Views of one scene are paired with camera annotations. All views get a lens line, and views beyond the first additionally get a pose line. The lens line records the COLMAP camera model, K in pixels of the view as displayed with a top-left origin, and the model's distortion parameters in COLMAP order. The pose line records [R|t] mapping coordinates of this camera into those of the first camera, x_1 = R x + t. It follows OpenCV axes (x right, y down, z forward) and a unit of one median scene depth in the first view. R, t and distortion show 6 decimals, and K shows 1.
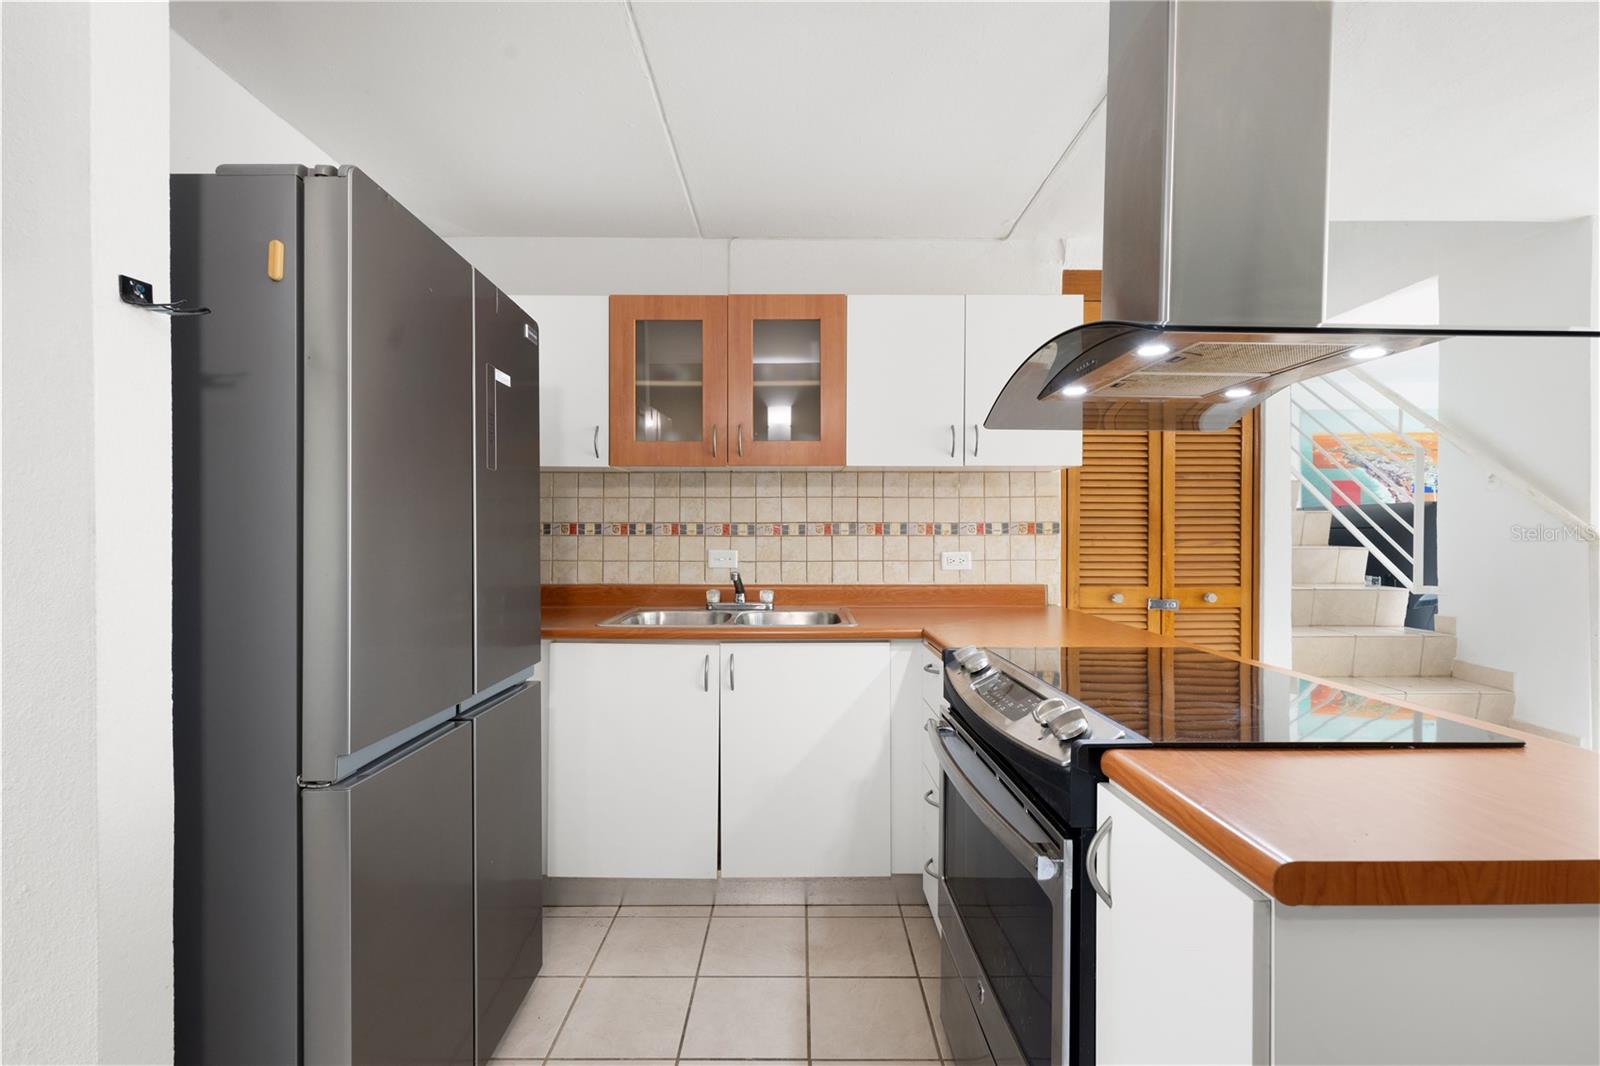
lens RADIAL K [[712.7, 0, 793.8], [0, 712.7, 534.8], [0, 0, 1]] dist [-0.003464, -0.000489]
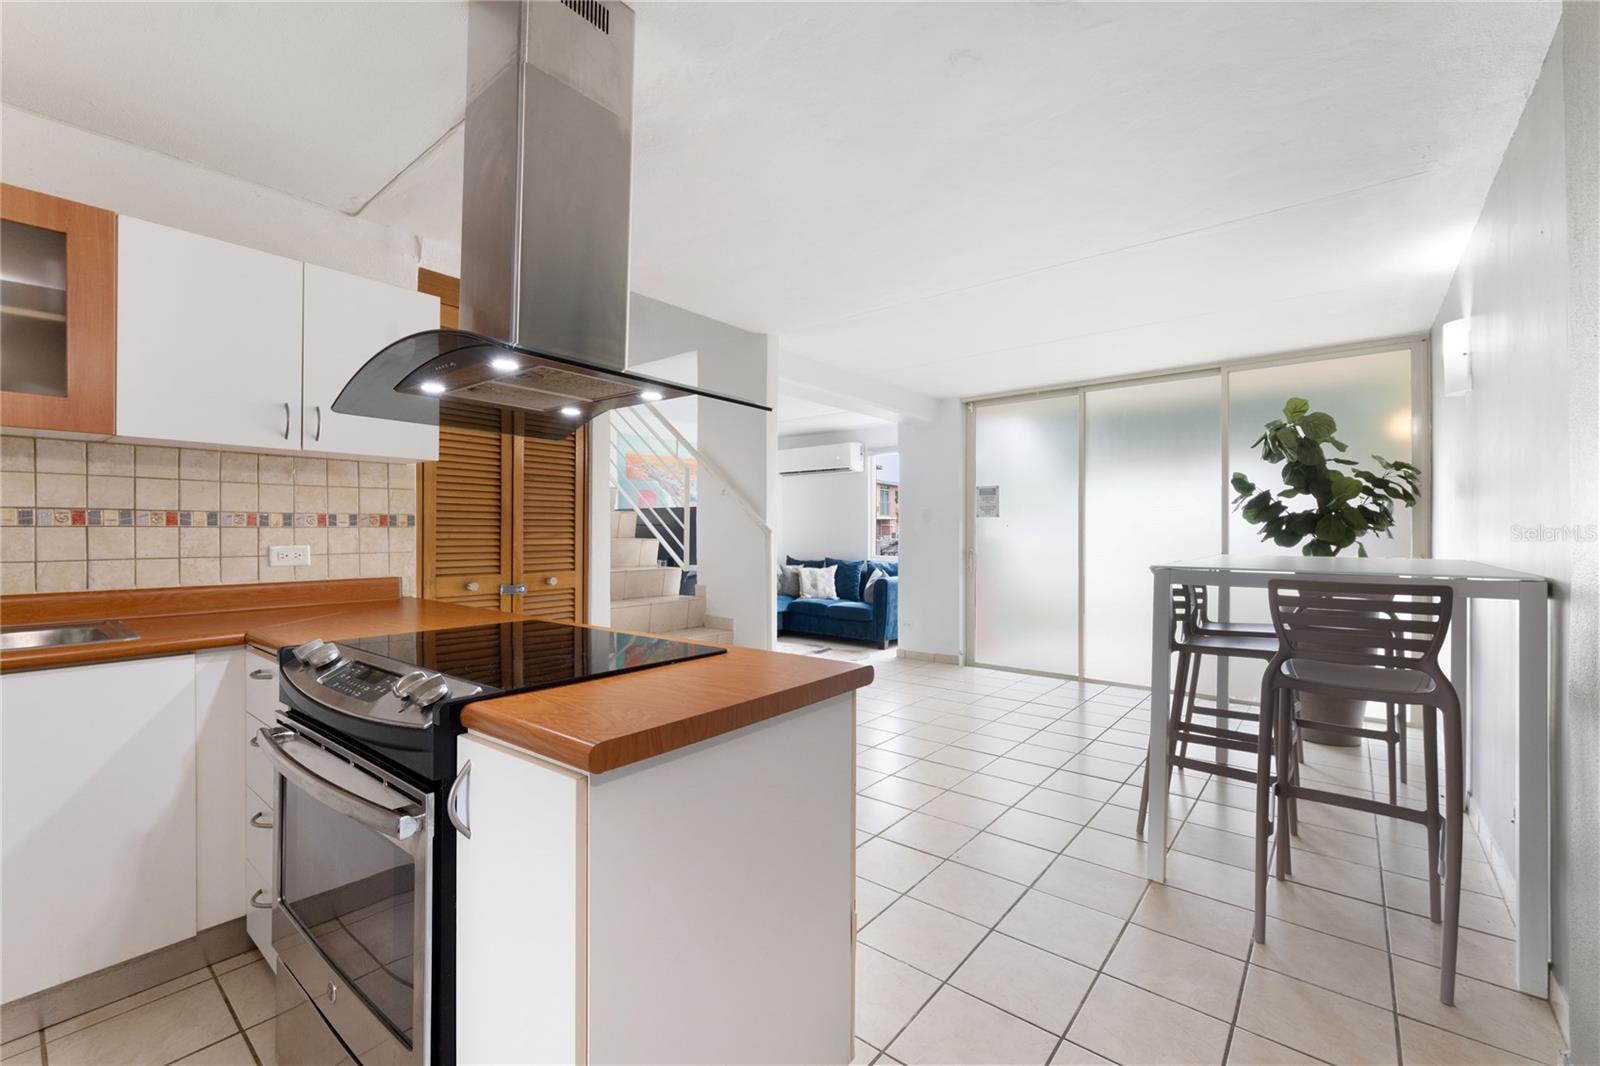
lens RADIAL K [[666.0, 0, 798.1], [0, 666.0, 535.3], [0, 0, 1]] dist [0.000094, 0.000426]
pose [[0.635399, -0.001760, 0.772182, -0.013615], [-0.002771, 0.999986, 0.004559, 0.005821], [-0.772179, -0.005036, 0.635385, -0.026763]]
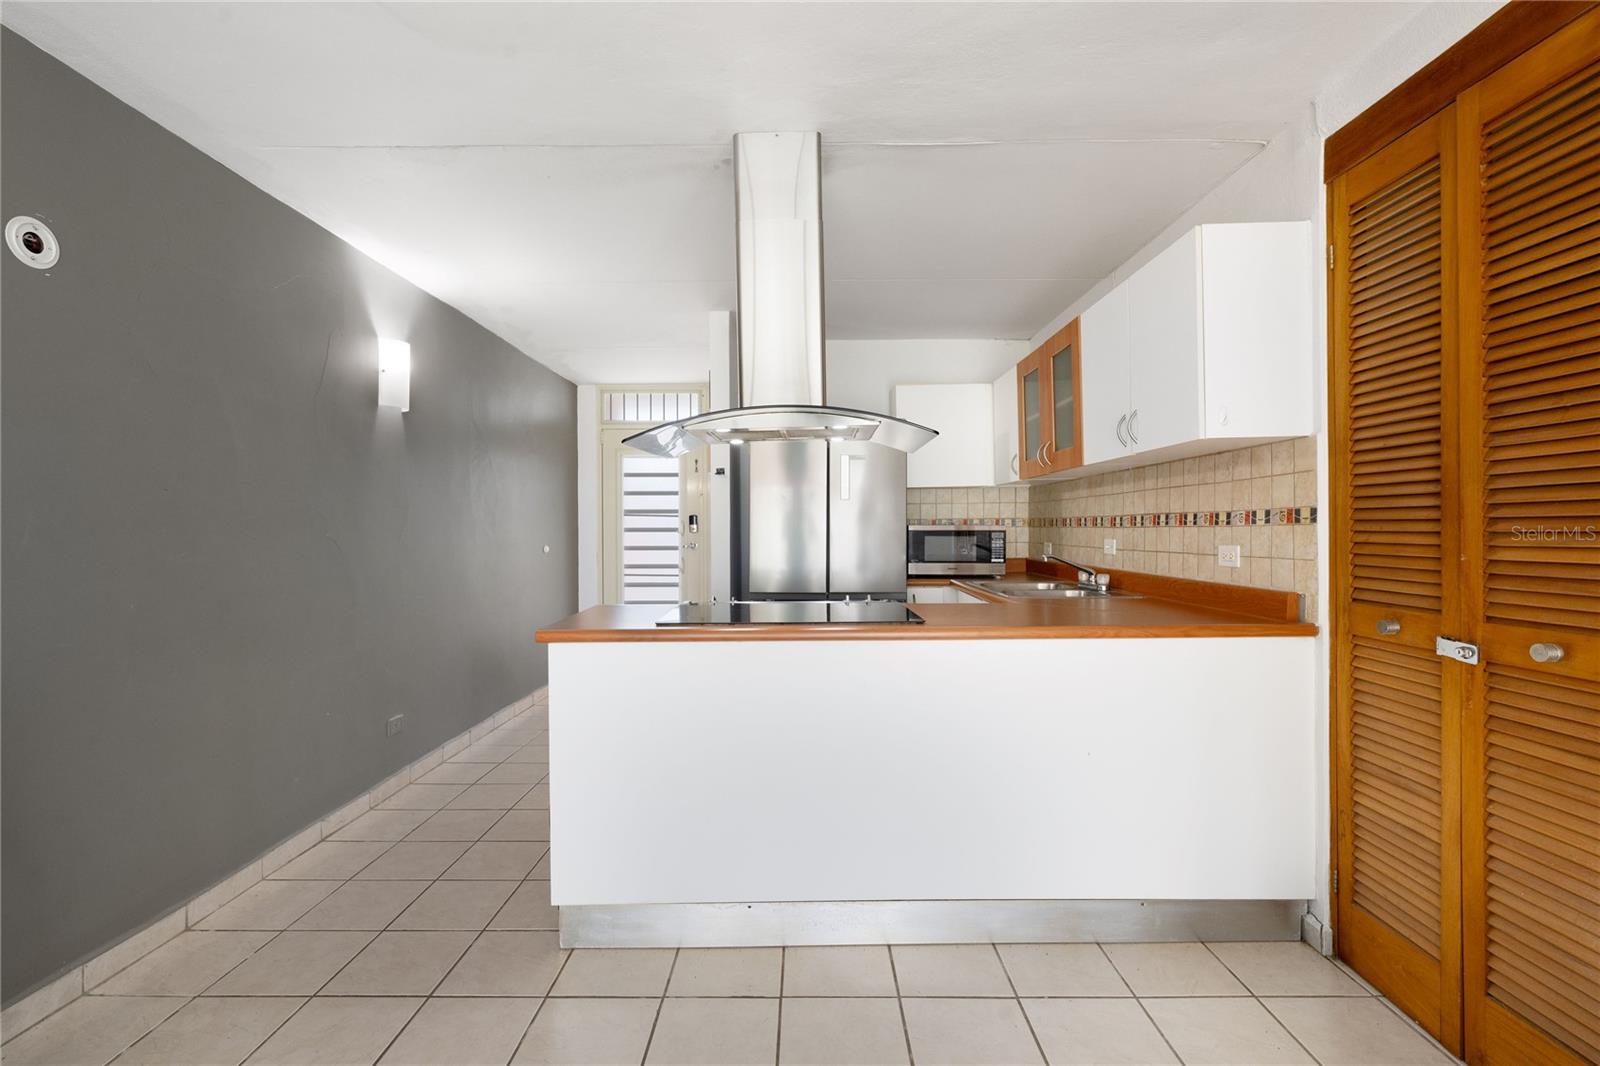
lens RADIAL K [[712.7, 0, 793.8], [0, 712.7, 534.8], [0, 0, 1]] dist [-0.003464, -0.000489]
pose [[-0.011532, 0.009324, -0.999890, 1.156960], [0.011375, 0.999893, 0.009193, -0.002632], [0.999869, -0.011268, -0.011637, 0.528601]]
